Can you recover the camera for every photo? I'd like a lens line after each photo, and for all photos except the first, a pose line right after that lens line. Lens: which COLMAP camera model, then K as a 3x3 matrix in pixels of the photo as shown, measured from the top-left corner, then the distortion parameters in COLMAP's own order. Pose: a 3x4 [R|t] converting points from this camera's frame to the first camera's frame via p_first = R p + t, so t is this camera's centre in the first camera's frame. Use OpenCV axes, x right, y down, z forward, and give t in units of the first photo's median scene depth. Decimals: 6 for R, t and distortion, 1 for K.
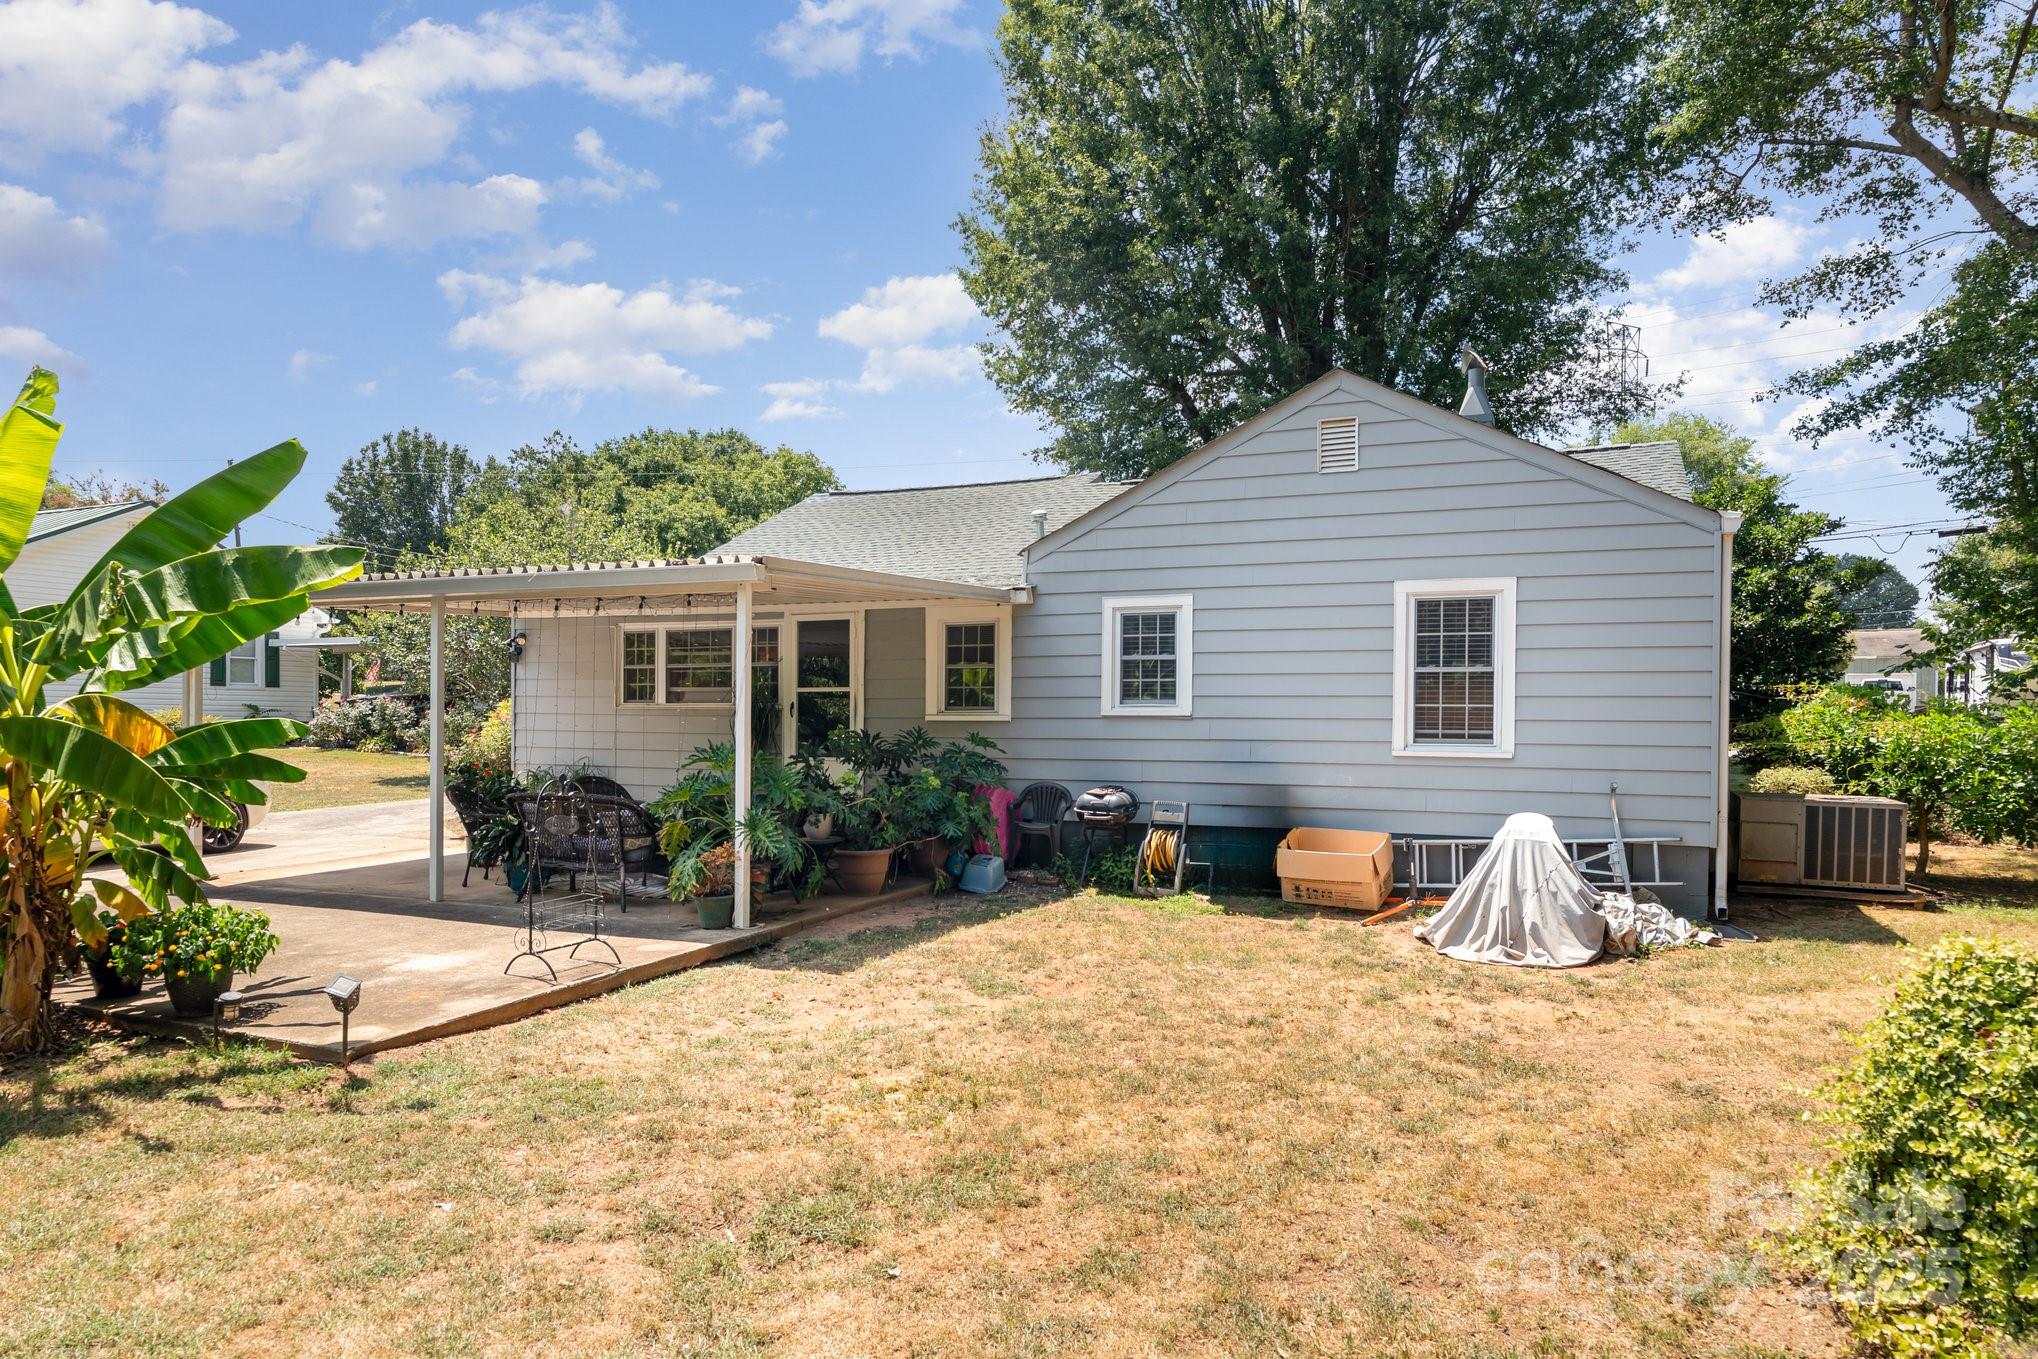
lens RADIAL K [[1255.6, 0, 1007.7], [0, 1255.6, 689.8], [0, 0, 1]] dist [0.002902, -0.000134]
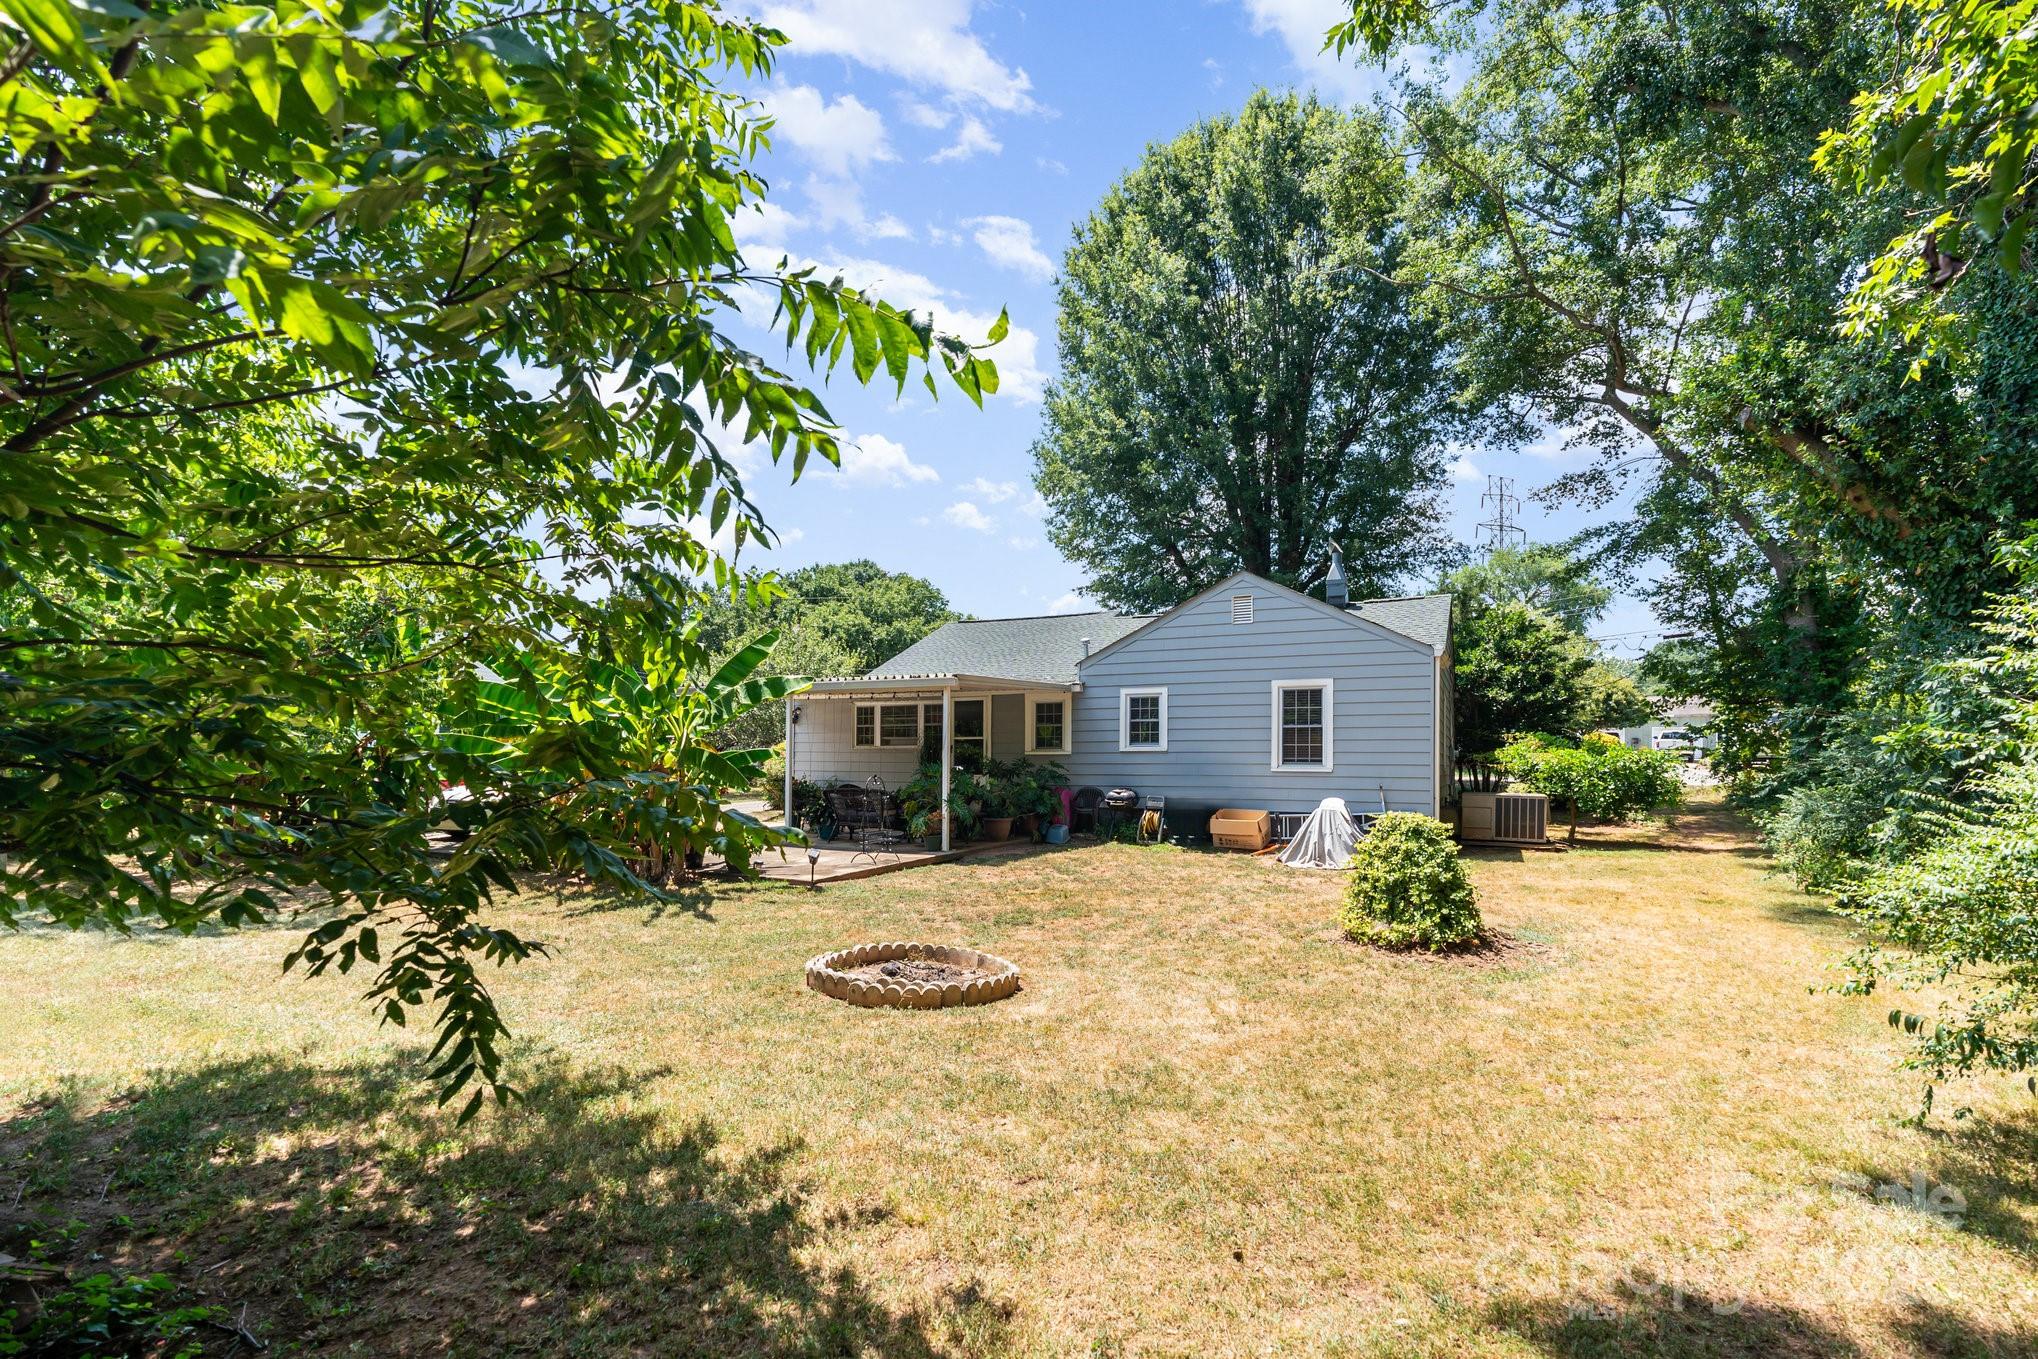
lens RADIAL K [[941.1, 0, 1015.0], [0, 941.1, 729.7], [0, 0, 1]] dist [-0.008767, 0.003233]
pose [[0.999025, -0.003384, -0.044017, -0.010735], [0.002850, 0.999922, -0.012193, 0.002742], [0.044055, 0.012056, 0.998956, -0.224295]]
